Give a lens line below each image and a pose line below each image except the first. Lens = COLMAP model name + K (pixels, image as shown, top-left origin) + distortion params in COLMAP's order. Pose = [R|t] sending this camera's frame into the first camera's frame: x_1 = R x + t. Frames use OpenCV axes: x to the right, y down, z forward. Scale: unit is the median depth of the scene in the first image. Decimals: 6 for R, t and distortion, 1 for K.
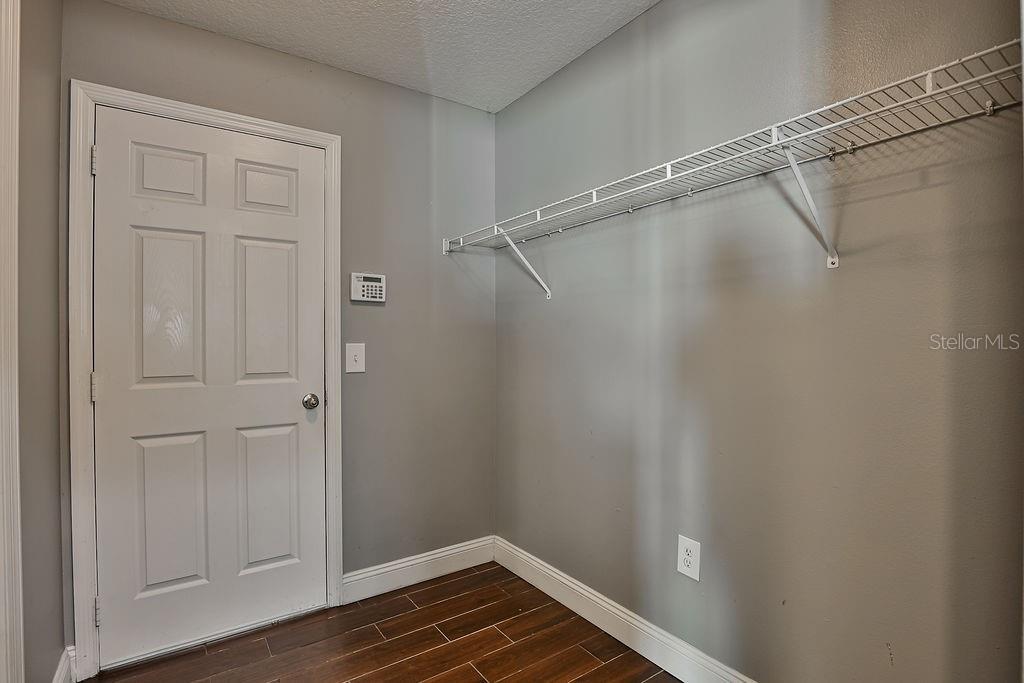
lens RADIAL K [[499.5, 0, 513.4], [0, 499.5, 343.5], [0, 0, 1]] dist [-0.039017, 0.007637]
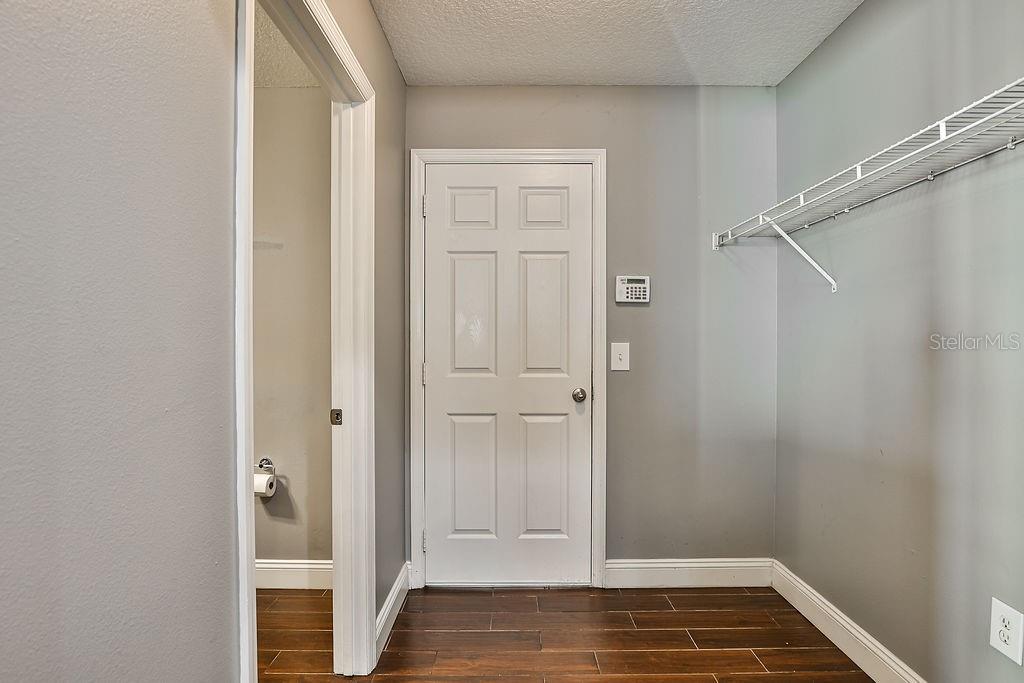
lens RADIAL K [[536.4, 0, 512.3], [0, 536.4, 345.2], [0, 0, 1]] dist [-0.029310, 0.001519]
pose [[0.818988, 0.008126, -0.573753, 0.151727], [-0.006210, 0.999967, 0.005297, 0.000107], [0.573777, -0.000775, 0.819012, -0.062308]]
